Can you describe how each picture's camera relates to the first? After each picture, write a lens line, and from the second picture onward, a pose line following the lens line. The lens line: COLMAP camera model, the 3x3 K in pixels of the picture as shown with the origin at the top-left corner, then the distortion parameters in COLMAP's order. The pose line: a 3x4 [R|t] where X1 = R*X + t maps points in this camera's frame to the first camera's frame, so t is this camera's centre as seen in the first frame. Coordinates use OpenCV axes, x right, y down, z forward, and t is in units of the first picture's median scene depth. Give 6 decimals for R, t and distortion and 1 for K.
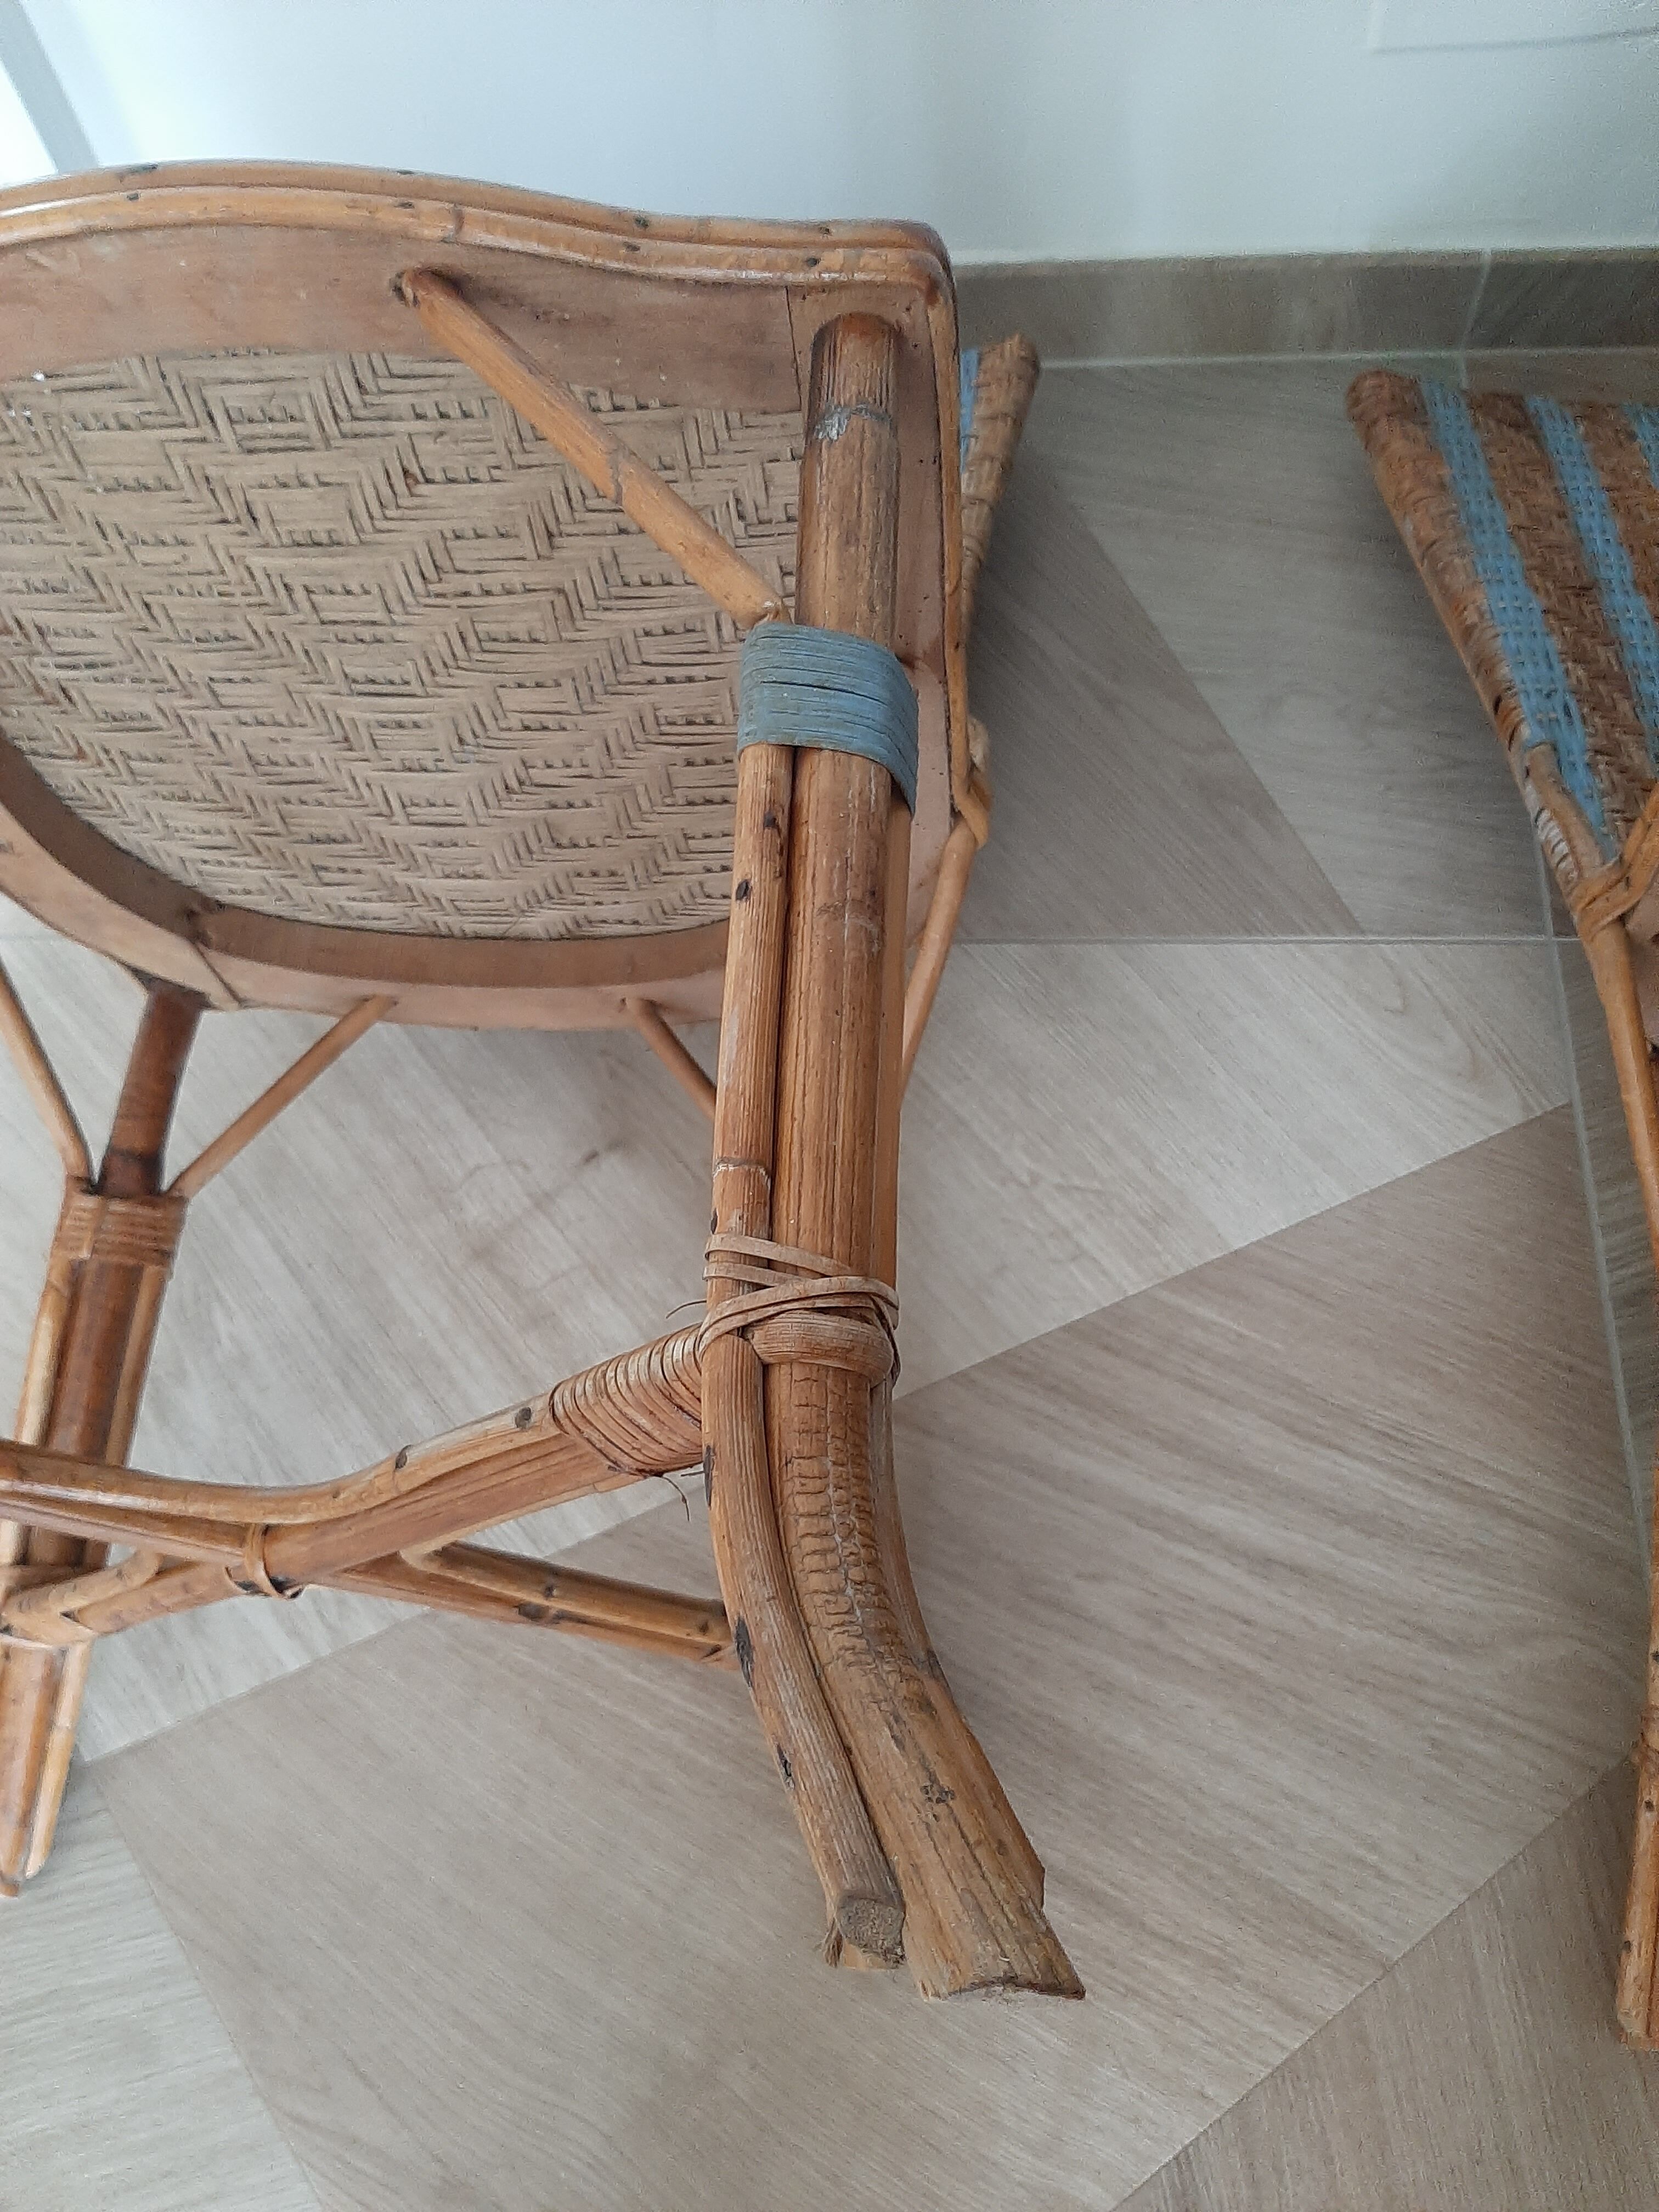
lens RADIAL K [[1716.1, 0, 828.7], [0, 1716.1, 1124.3], [0, 0, 1]] dist [0.050714, -0.125641]
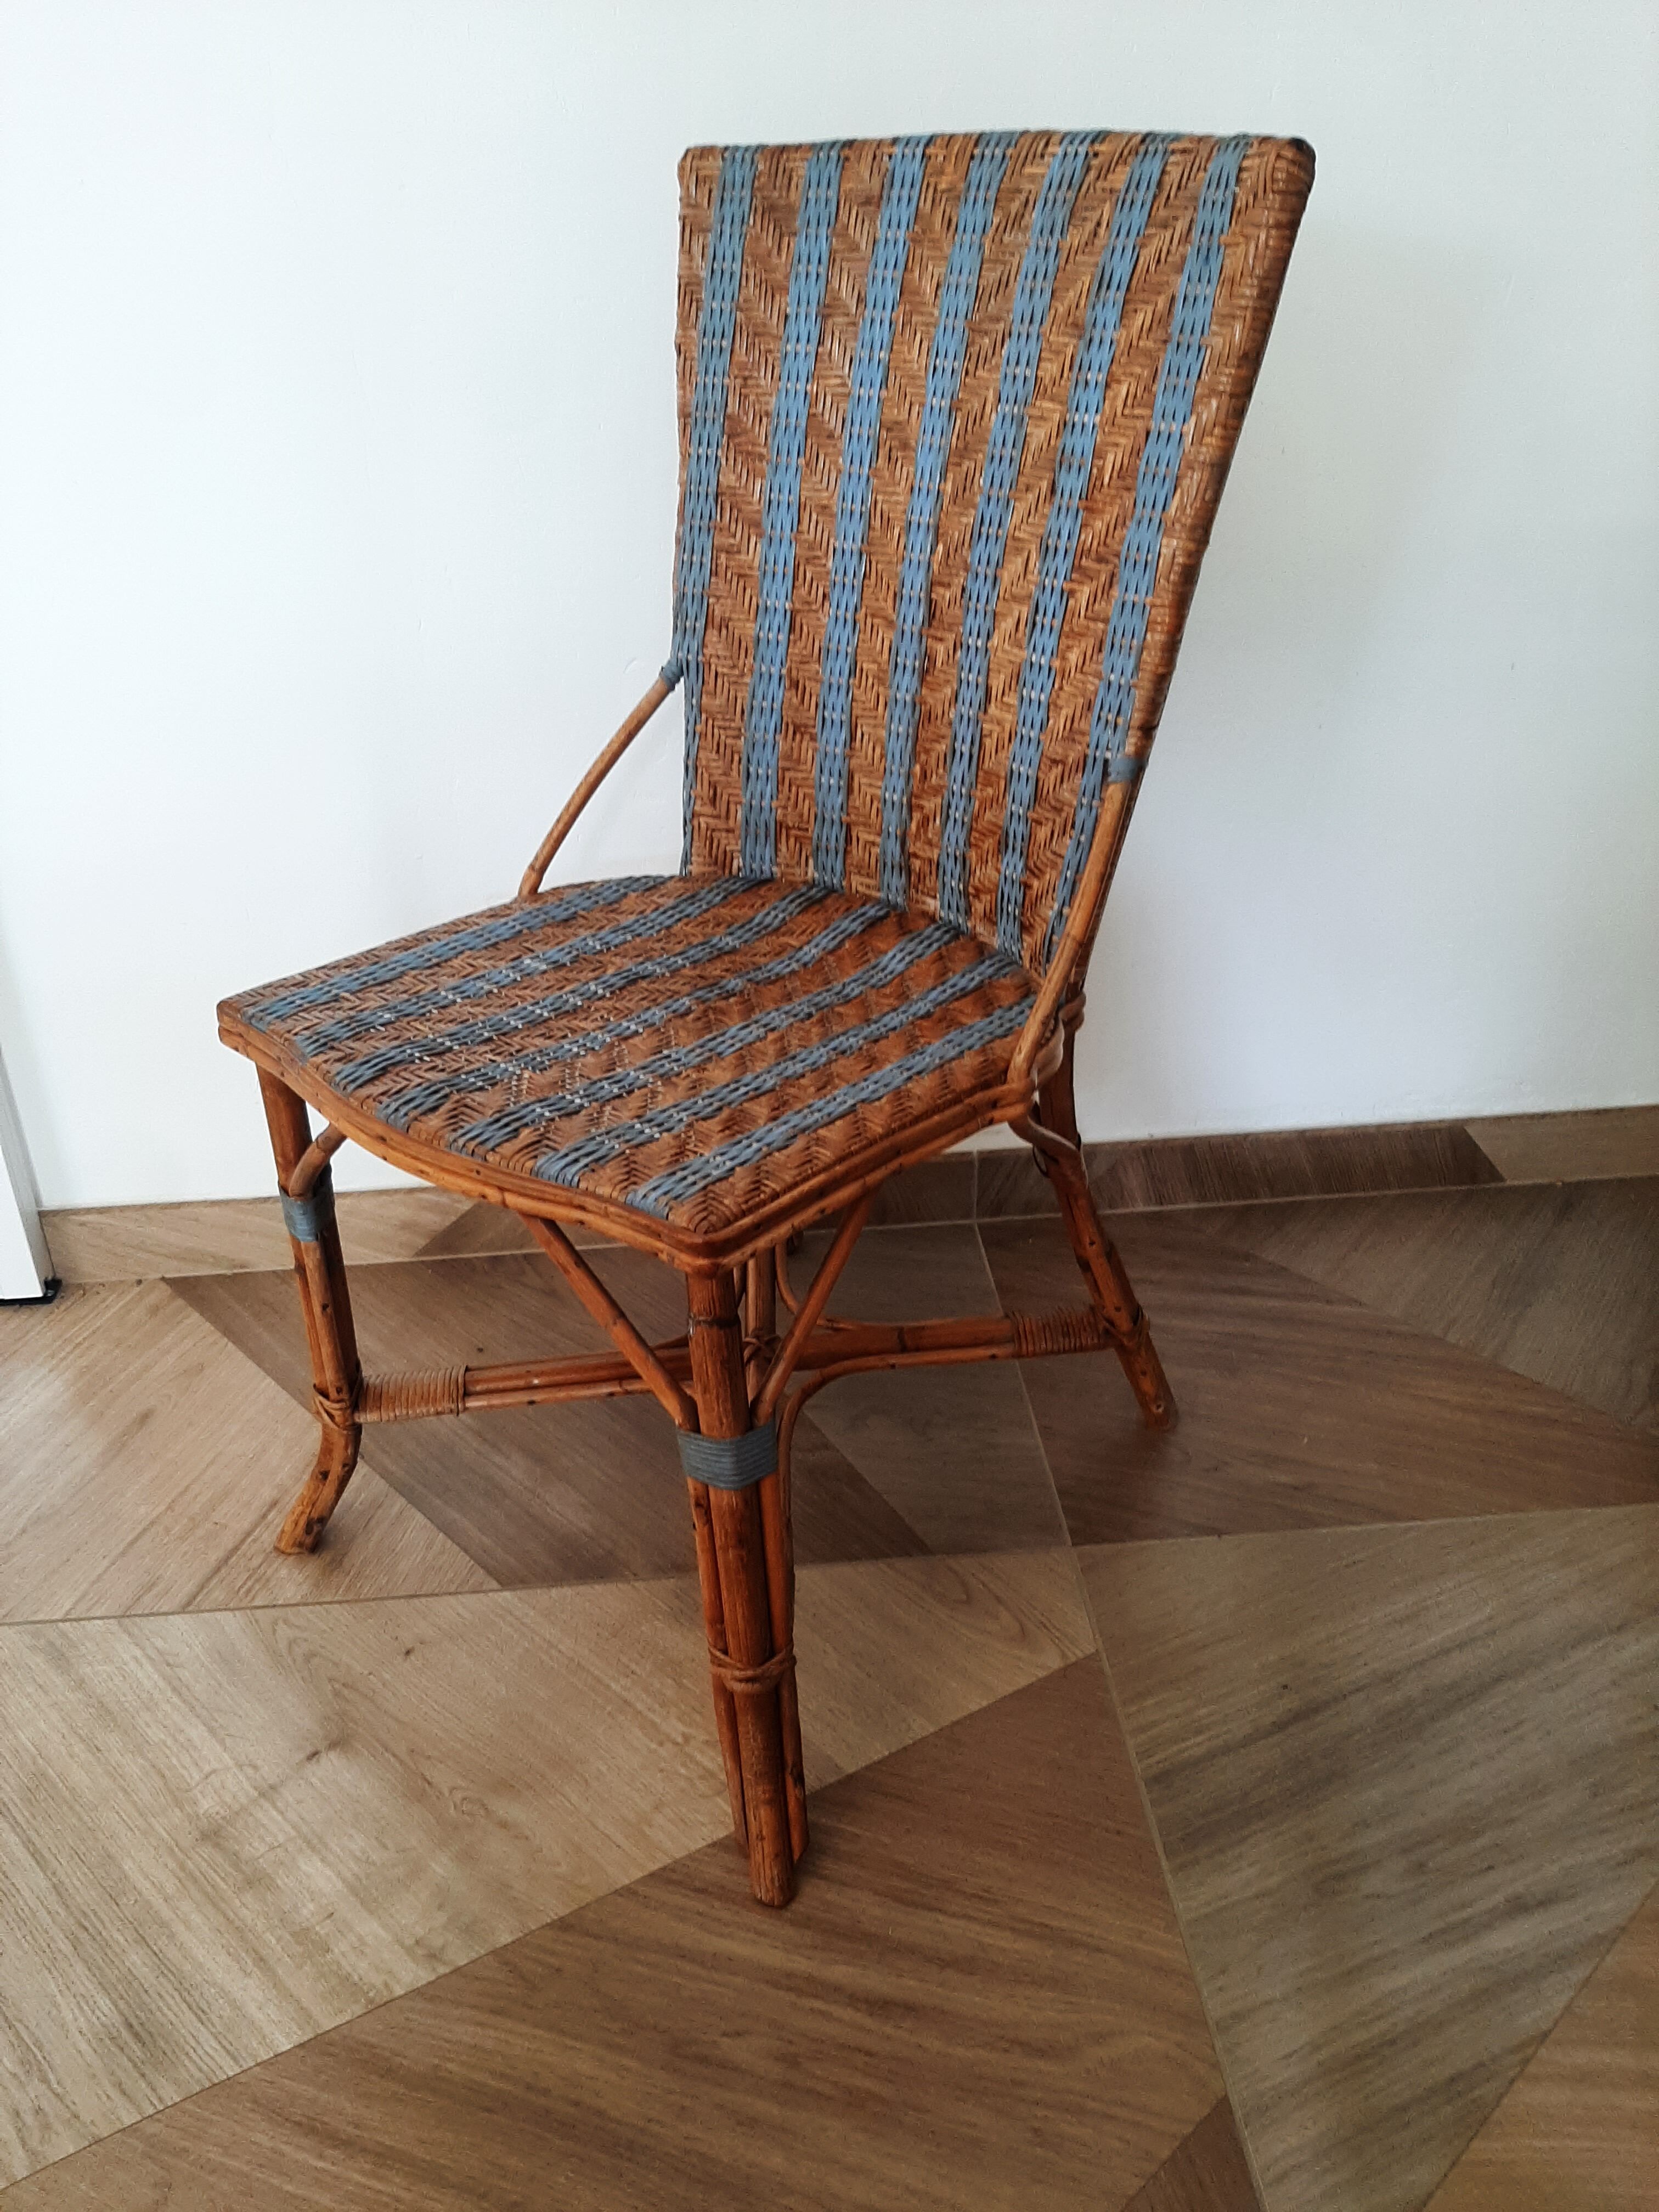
lens RADIAL K [[1716.1, 0, 828.7], [0, 1716.1, 1124.3], [0, 0, 1]] dist [0.050714, -0.125641]
pose [[0.991319, -0.021150, 0.129764, 0.077950], [0.094049, 0.803756, -0.587479, 0.451469], [-0.091874, 0.594583, 0.798768, -0.273243]]
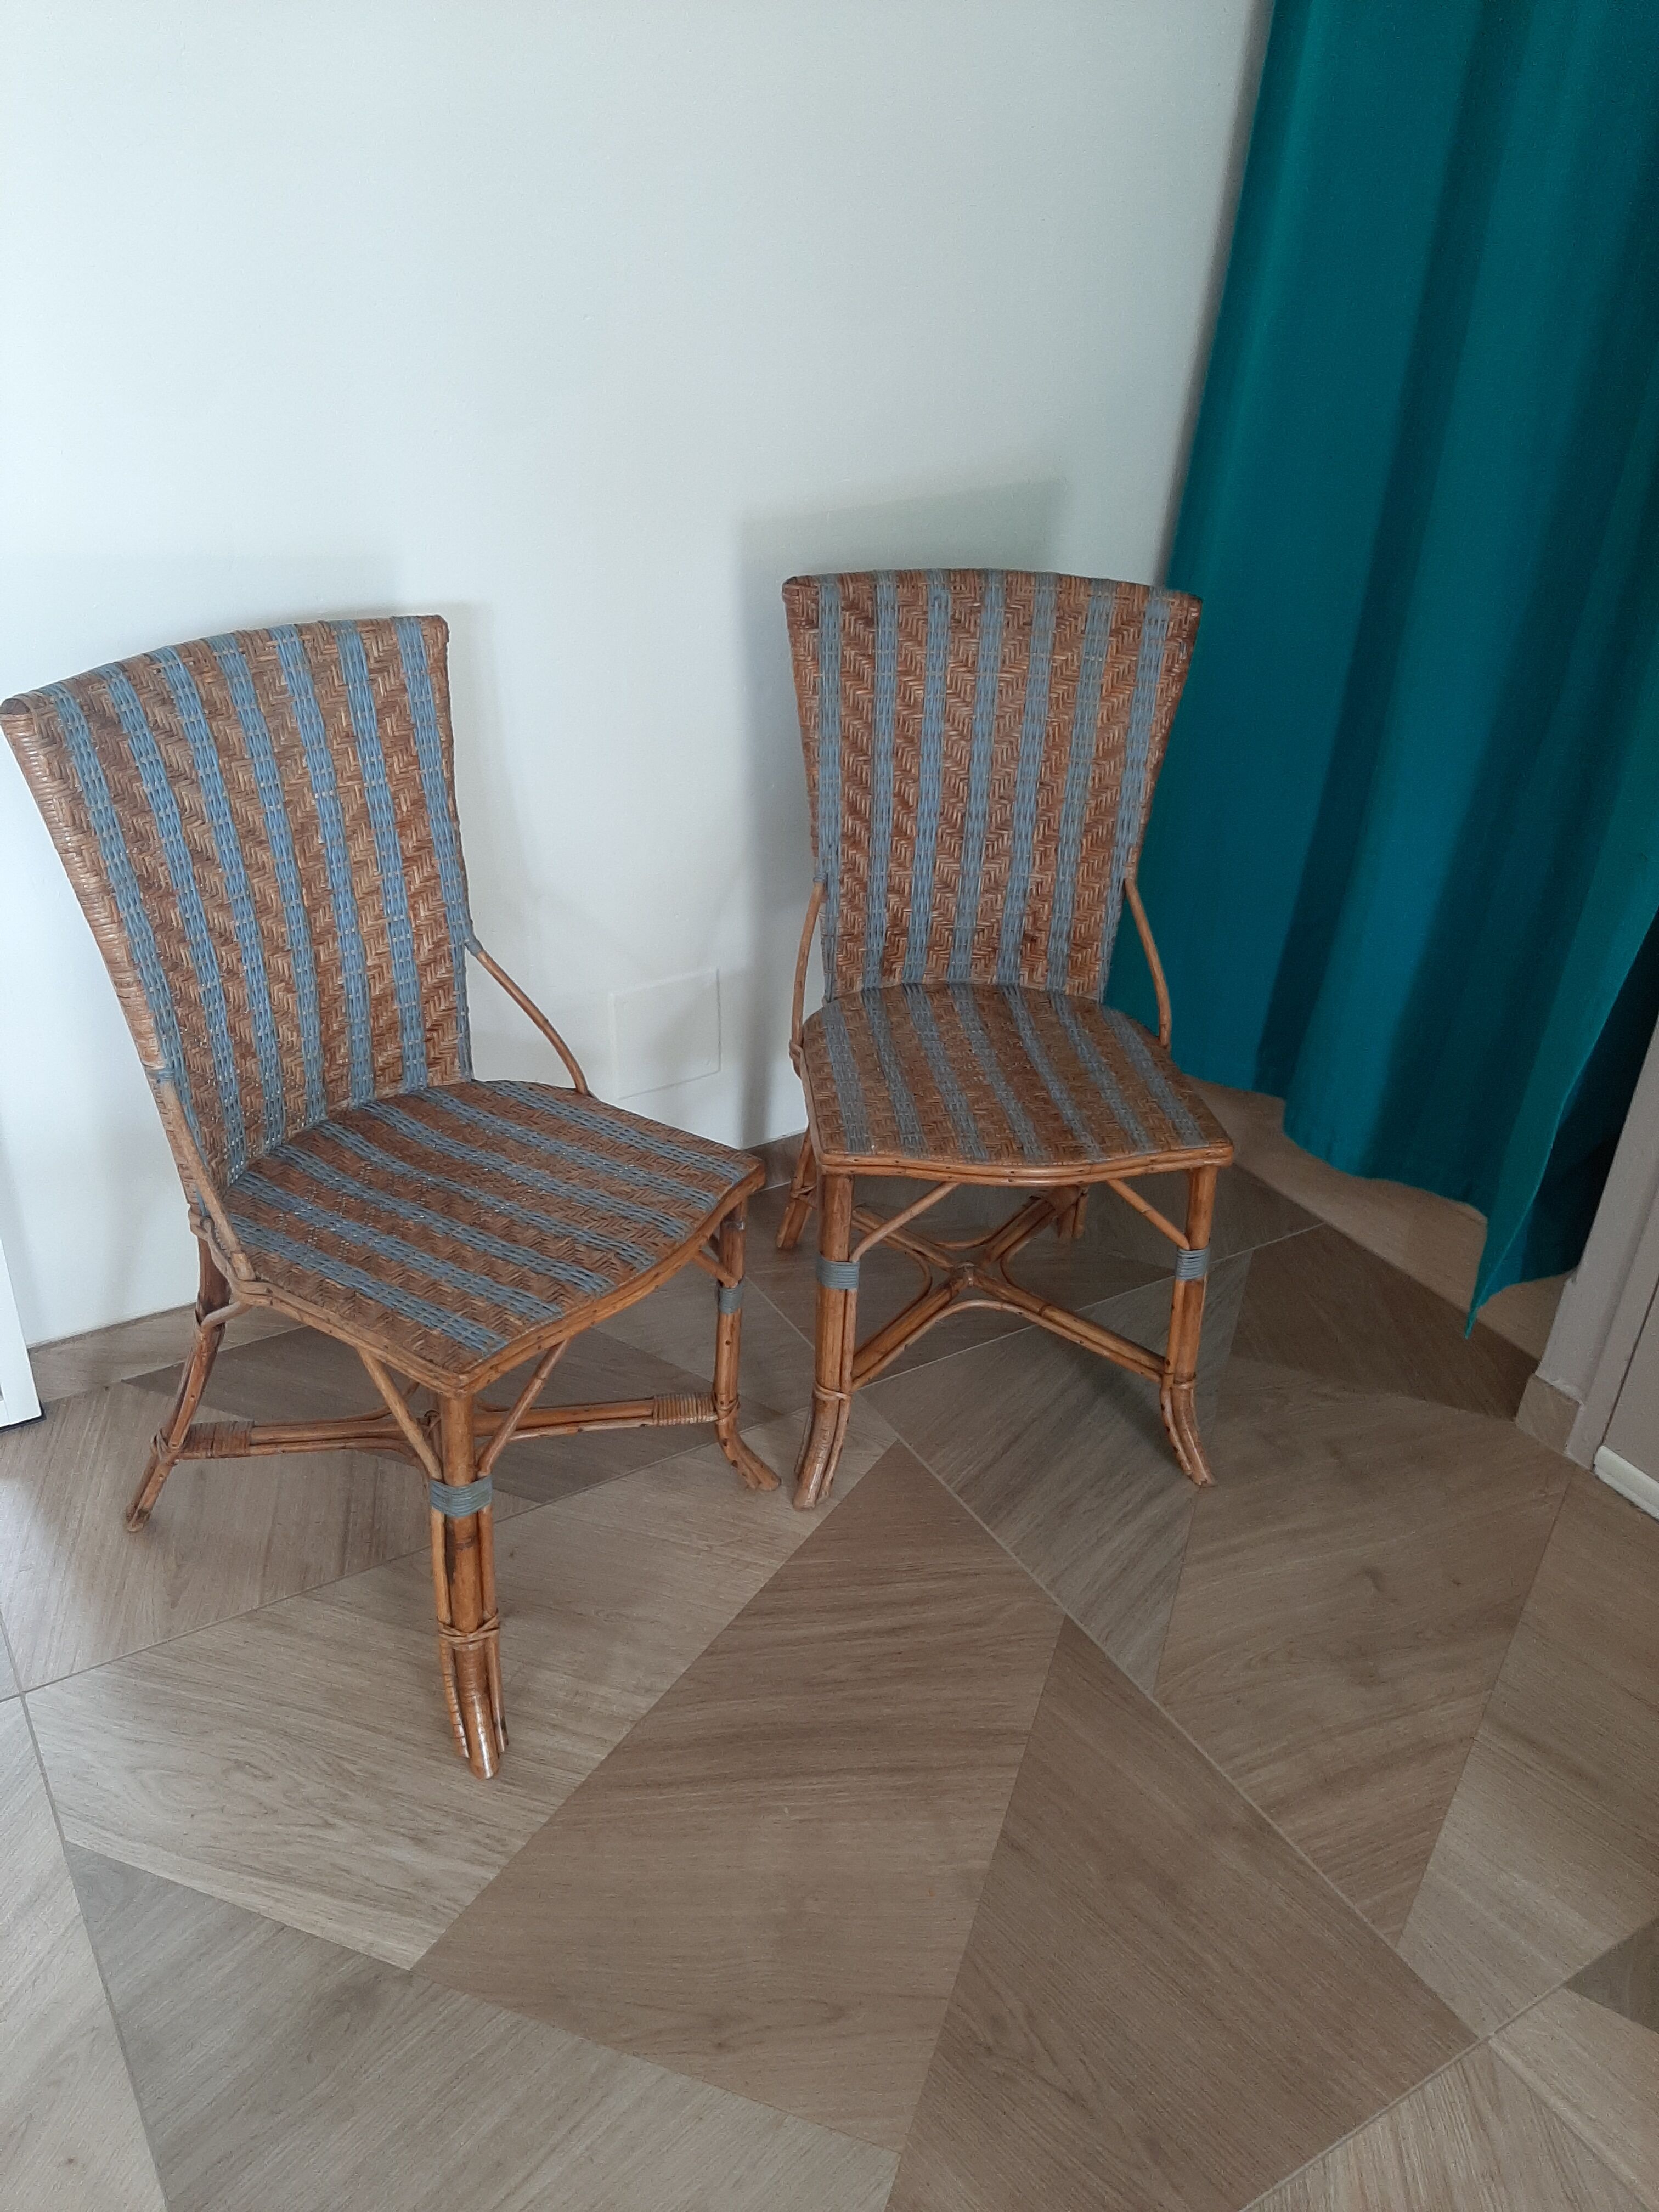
lens RADIAL K [[1681.9, 0, 826.6], [0, 1681.9, 1125.8], [0, 0, 1]] dist [0.066736, -0.152402]
pose [[0.818074, -0.188952, 0.543187, -0.838774], [0.469697, 0.764534, -0.441444, 0.660112], [-0.331873, 0.616267, 0.714195, -0.868533]]
